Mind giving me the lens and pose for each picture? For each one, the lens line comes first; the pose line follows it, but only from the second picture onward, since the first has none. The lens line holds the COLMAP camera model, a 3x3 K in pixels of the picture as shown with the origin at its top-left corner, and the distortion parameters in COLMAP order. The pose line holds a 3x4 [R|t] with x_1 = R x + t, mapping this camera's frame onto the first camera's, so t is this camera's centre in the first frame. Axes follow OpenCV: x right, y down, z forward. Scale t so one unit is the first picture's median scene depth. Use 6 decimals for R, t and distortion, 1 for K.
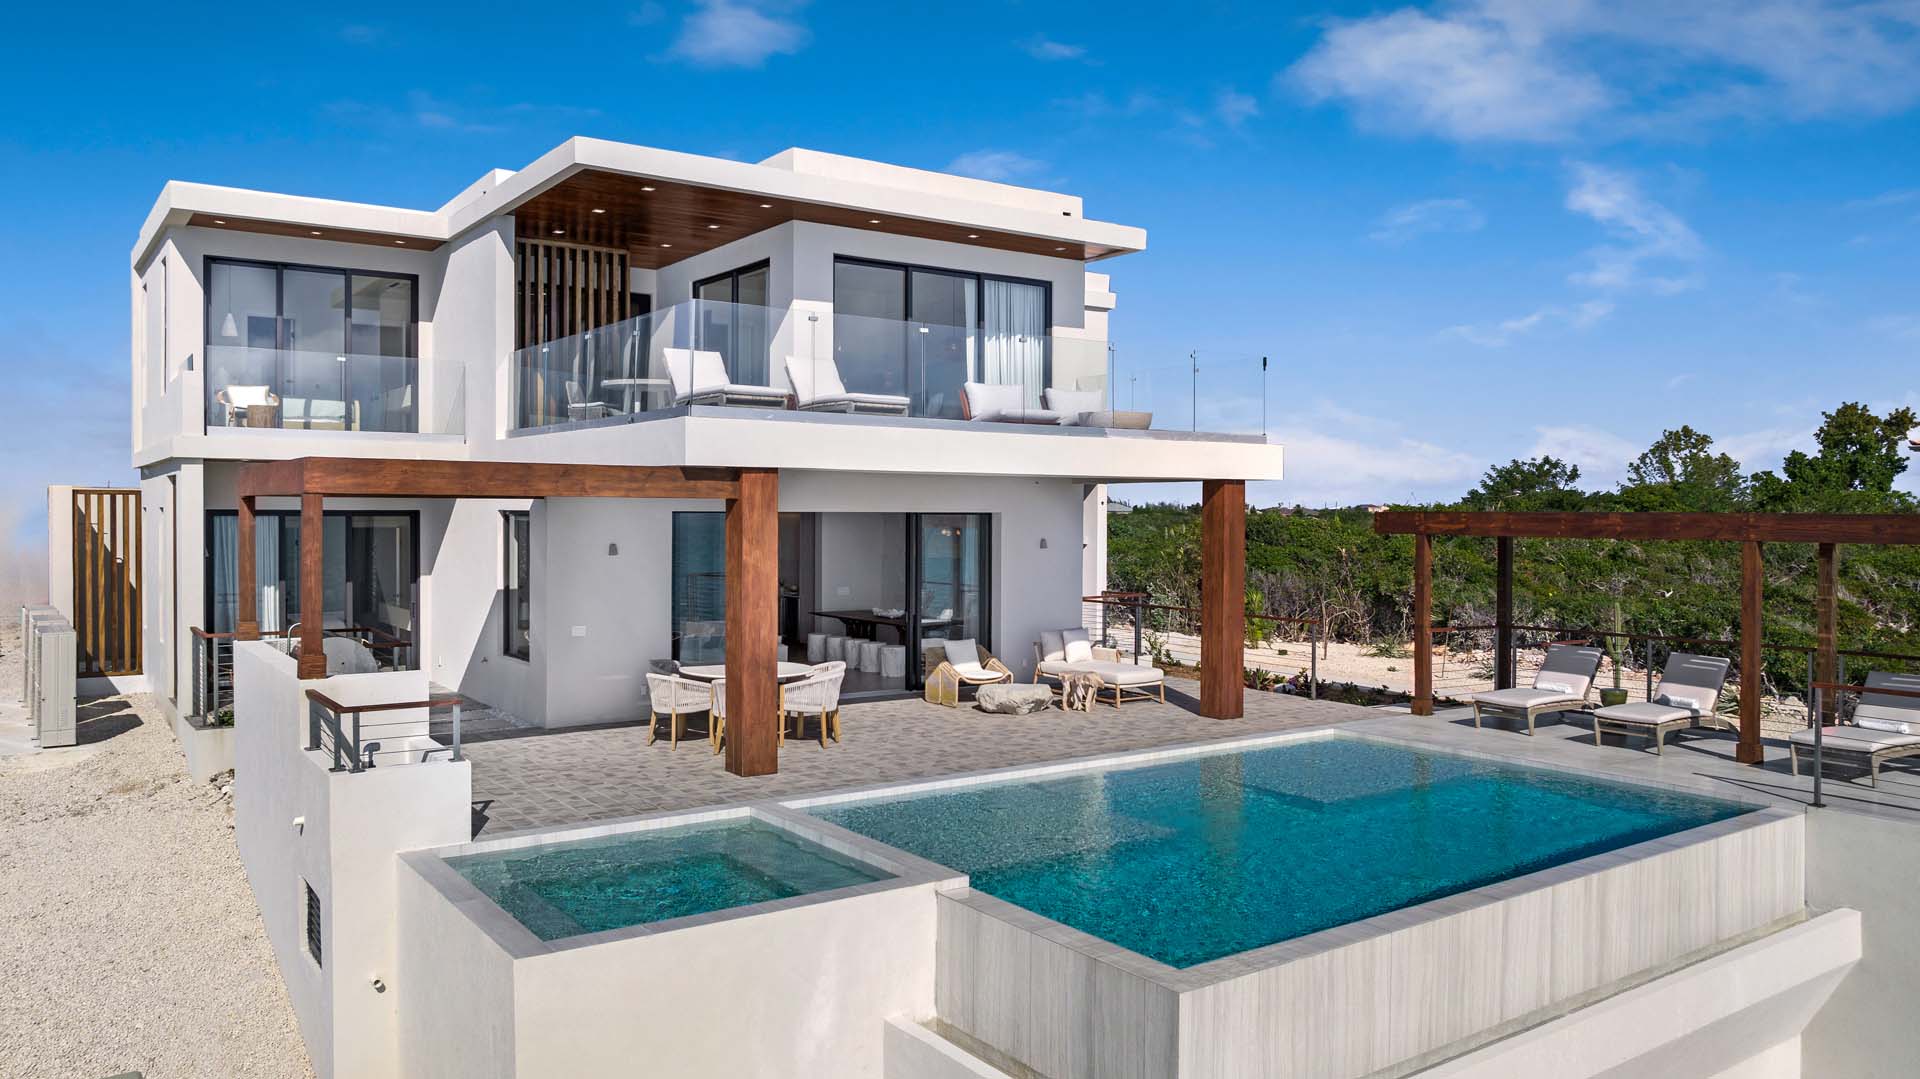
lens RADIAL K [[1360.0, 0, 960.0], [0, 1360.0, 539.5], [0, 0, 1]] dist [-0.004765, -0.001902]
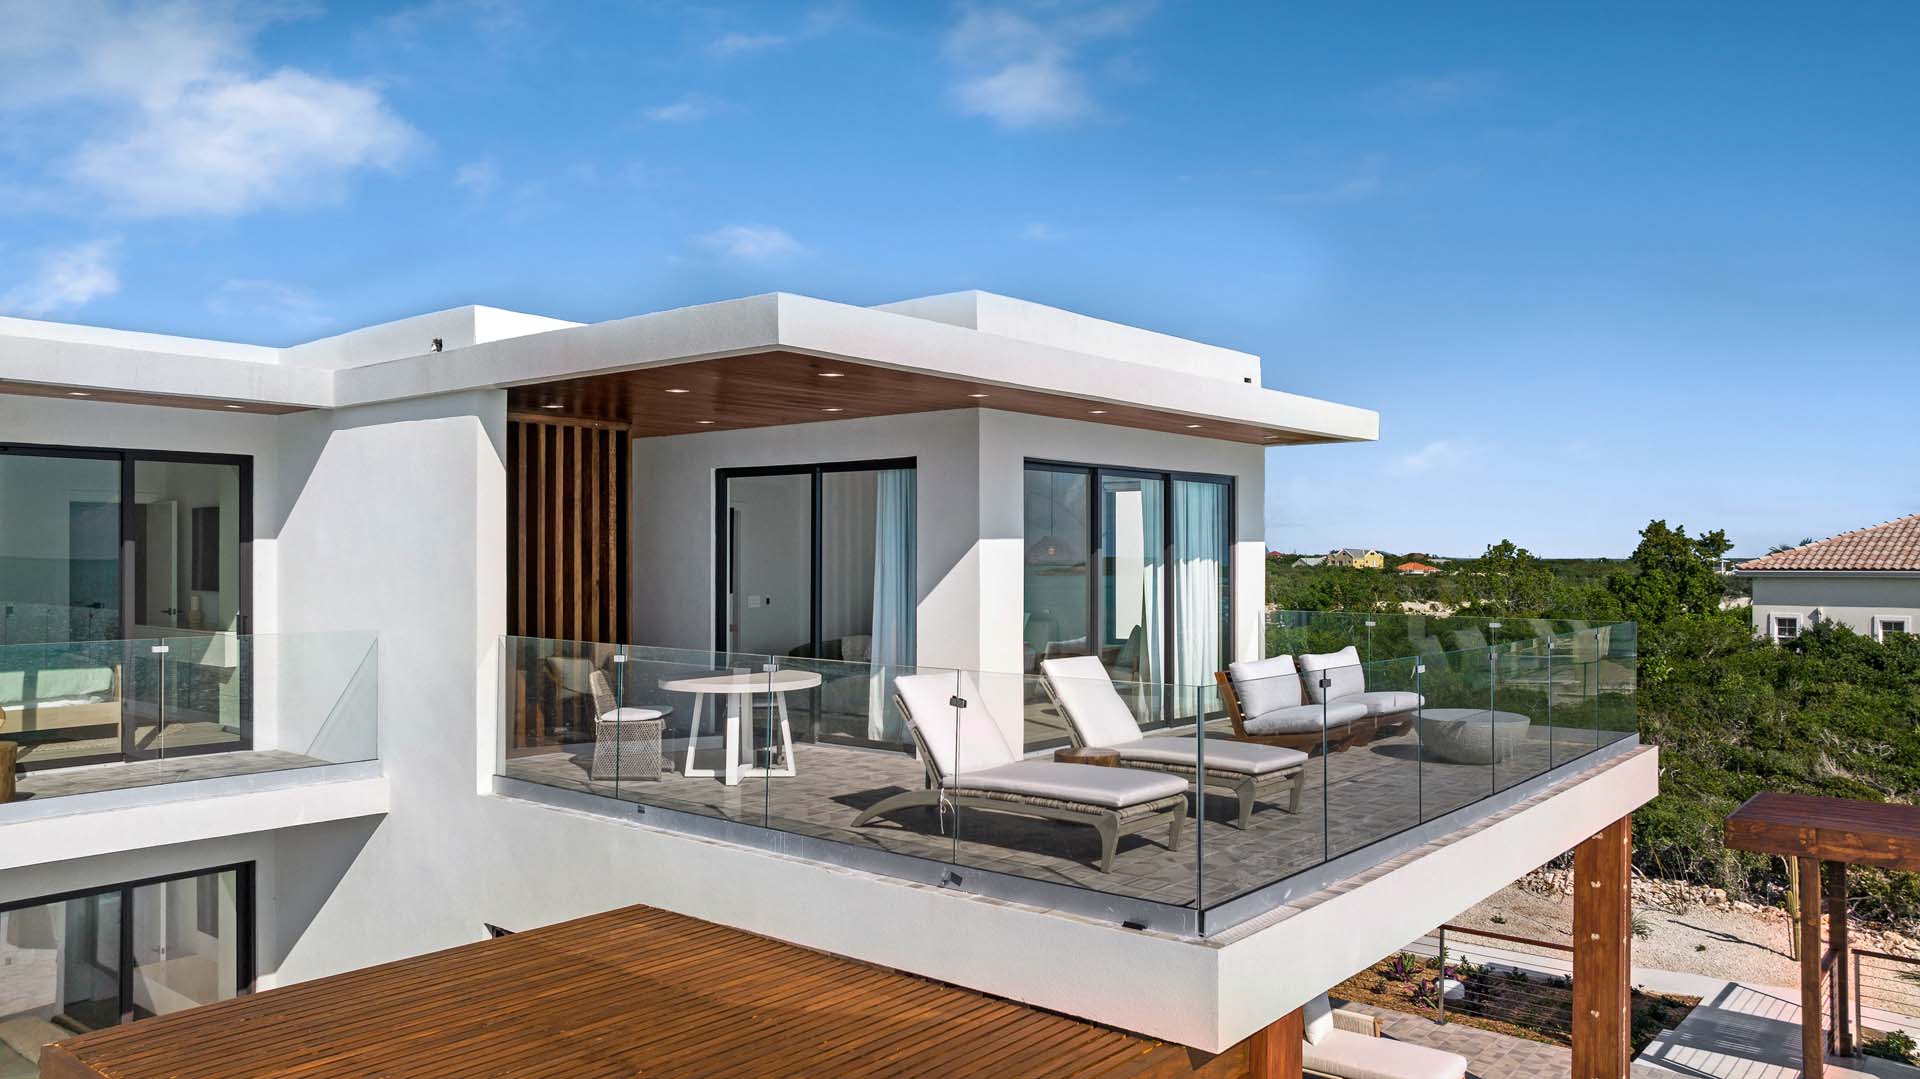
lens RADIAL K [[1360.0, 0, 960.0], [0, 1360.0, 539.5], [0, 0, 1]] dist [-0.004765, -0.001902]
pose [[0.967243, 0.000139, 0.253851, -0.257052], [0.008828, 0.999377, -0.034185, -0.138285], [-0.253697, 0.035306, 0.966639, 0.367158]]
